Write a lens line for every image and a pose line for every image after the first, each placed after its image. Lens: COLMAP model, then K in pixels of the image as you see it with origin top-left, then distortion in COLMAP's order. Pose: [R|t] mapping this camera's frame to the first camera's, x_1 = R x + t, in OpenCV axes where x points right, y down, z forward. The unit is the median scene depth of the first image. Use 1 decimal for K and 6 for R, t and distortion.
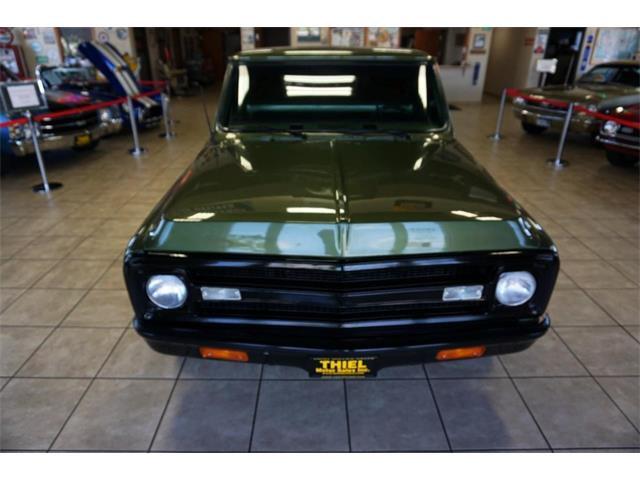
lens RADIAL K [[425.3, 0, 316.6], [0, 425.3, 235.9], [0, 0, 1]] dist [-0.006747, 0.001893]
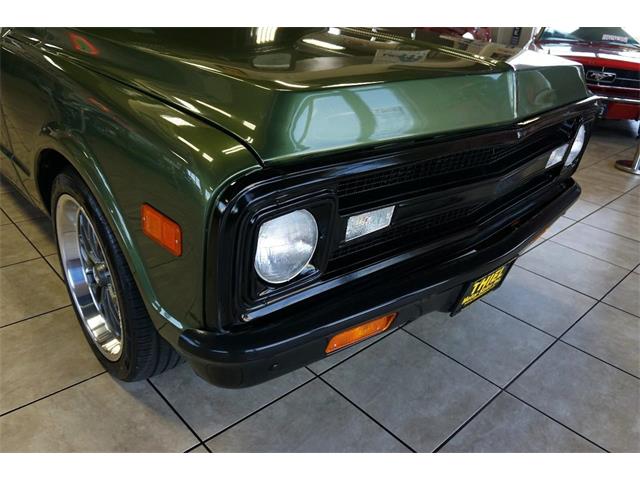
lens RADIAL K [[504.7, 0, 320.0], [0, 504.7, 240.0], [0, 0, 1]] dist [-0.015063, 0.002631]
pose [[0.725586, -0.255848, 0.638801, -0.605457], [0.218772, 0.965916, 0.138369, 0.042941], [-0.652429, 0.039353, 0.756827, 0.460187]]
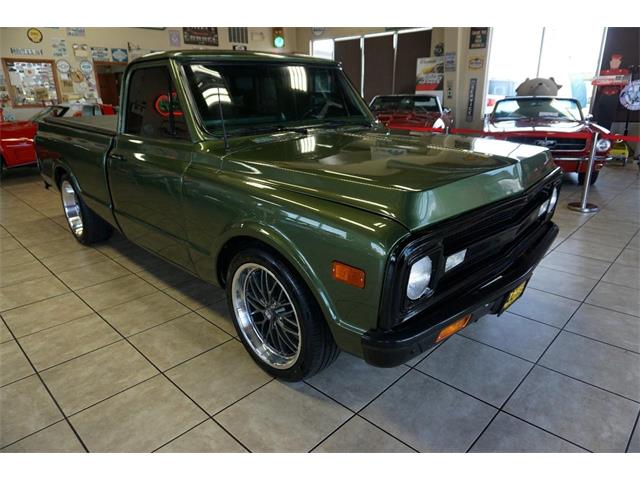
lens RADIAL K [[422.4, 0, 323.5], [0, 422.4, 239.6], [0, 0, 1]] dist [-0.009646, 0.000836]
pose [[0.690486, -0.248535, 0.679307, -0.911792], [0.313336, 0.949206, 0.028789, -0.024966], [-0.651958, 0.192973, 0.733289, 0.417783]]
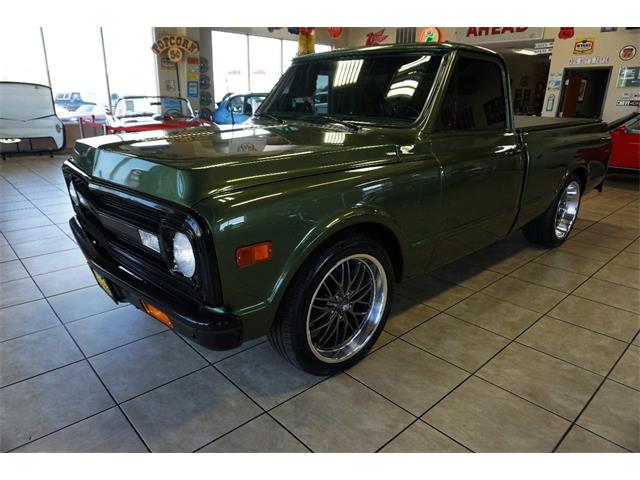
lens RADIAL K [[422.4, 0, 323.5], [0, 422.4, 239.6], [0, 0, 1]] dist [-0.009646, 0.000836]
pose [[0.680870, 0.242082, -0.691240, 1.093397], [-0.320087, 0.947245, 0.016454, -0.021687], [0.658757, 0.210053, 0.722438, 0.473824]]
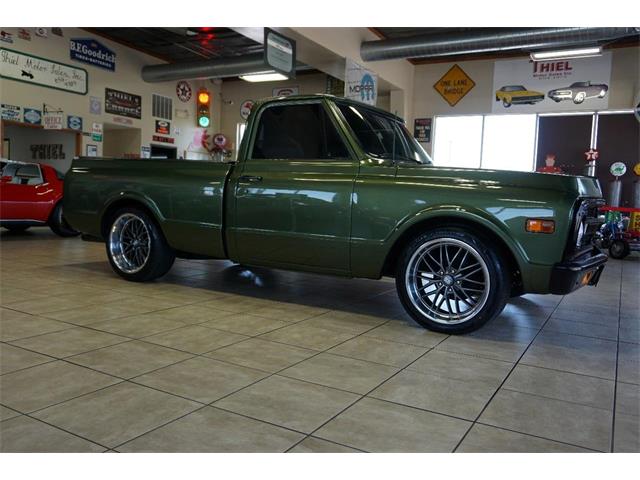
lens RADIAL K [[533.7, 0, 320.0], [0, 533.7, 240.0], [0, 0, 1]] dist [0.001587, -0.000587]
pose [[0.497288, -0.049290, 0.866184, -1.929022], [0.323199, 0.937047, -0.132230, 0.097375], [-0.805138, 0.345707, 0.481913, 0.741414]]
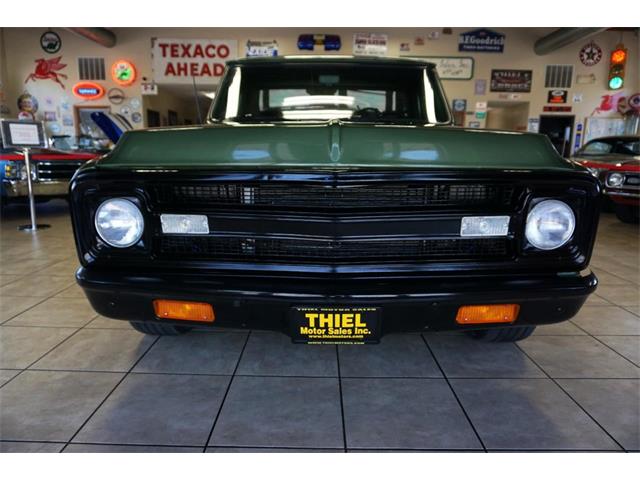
lens RADIAL K [[425.3, 0, 316.6], [0, 425.3, 235.9], [0, 0, 1]] dist [-0.006747, 0.001893]
pose [[0.999870, 0.013501, -0.008776, 0.028424], [-0.015181, 0.972106, -0.234051, 0.292930], [0.005371, 0.234154, 0.972185, 0.189207]]
